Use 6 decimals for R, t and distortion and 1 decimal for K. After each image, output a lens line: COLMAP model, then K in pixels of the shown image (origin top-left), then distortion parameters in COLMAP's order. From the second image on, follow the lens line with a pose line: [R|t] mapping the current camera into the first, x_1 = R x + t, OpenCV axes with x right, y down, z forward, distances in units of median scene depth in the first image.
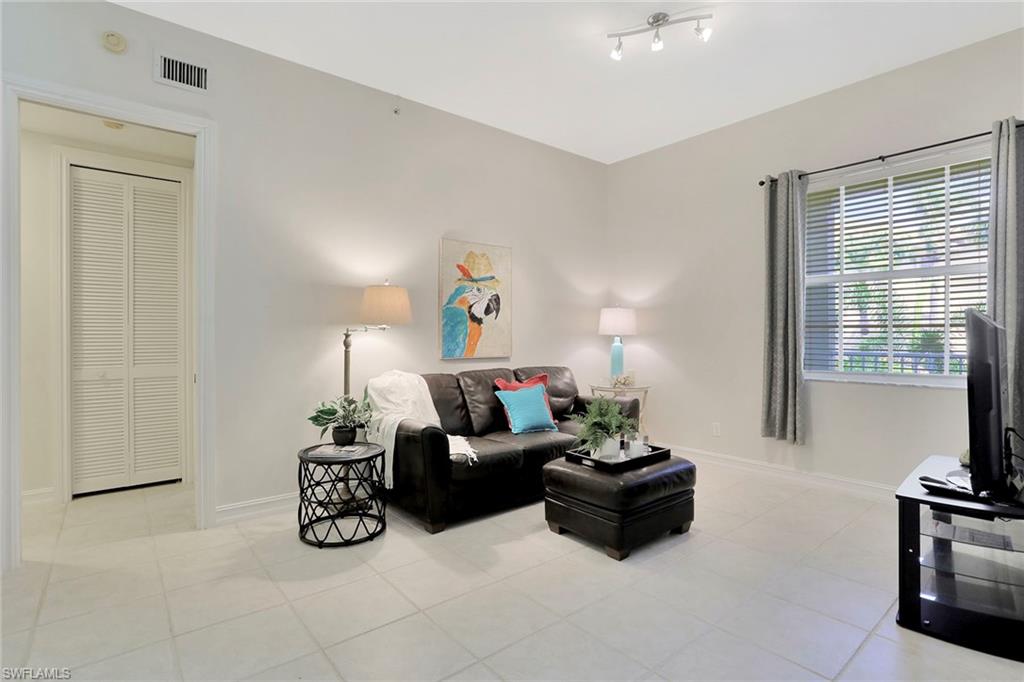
lens RADIAL K [[505.5, 0, 512.0], [0, 505.5, 341.0], [0, 0, 1]] dist [-0.002961, -0.000223]
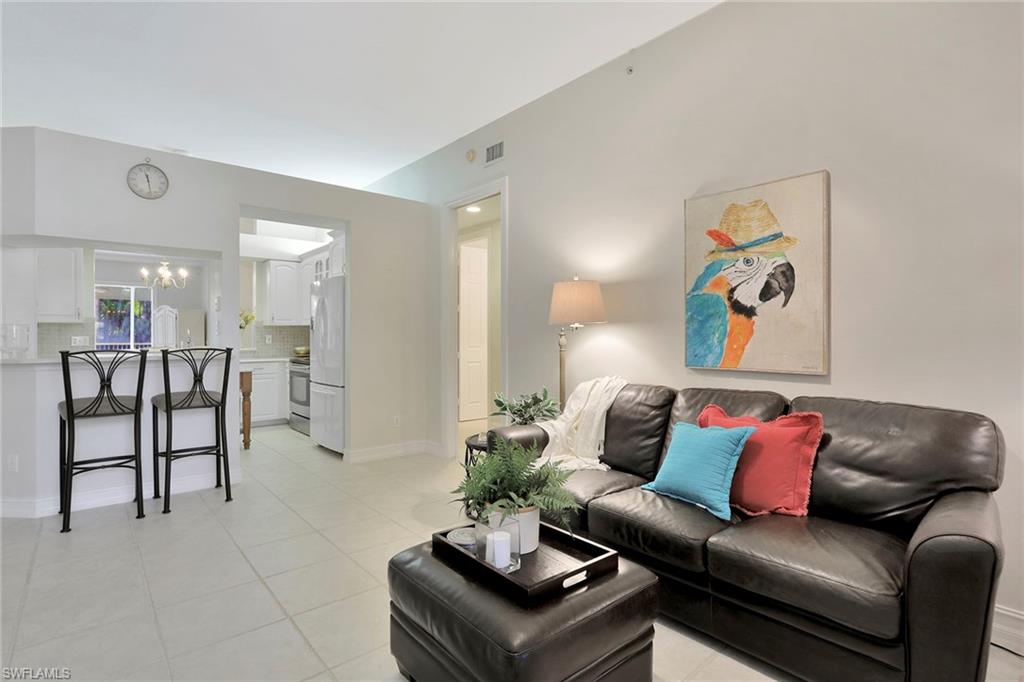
lens RADIAL K [[505.5, 0, 512.0], [0, 505.5, 341.0], [0, 0, 1]] dist [-0.002961, -0.000223]
pose [[0.034399, 0.011127, -0.999346, 0.553244], [-0.014833, 0.999834, 0.010622, -0.005911], [0.999298, 0.014457, 0.034559, 0.698854]]
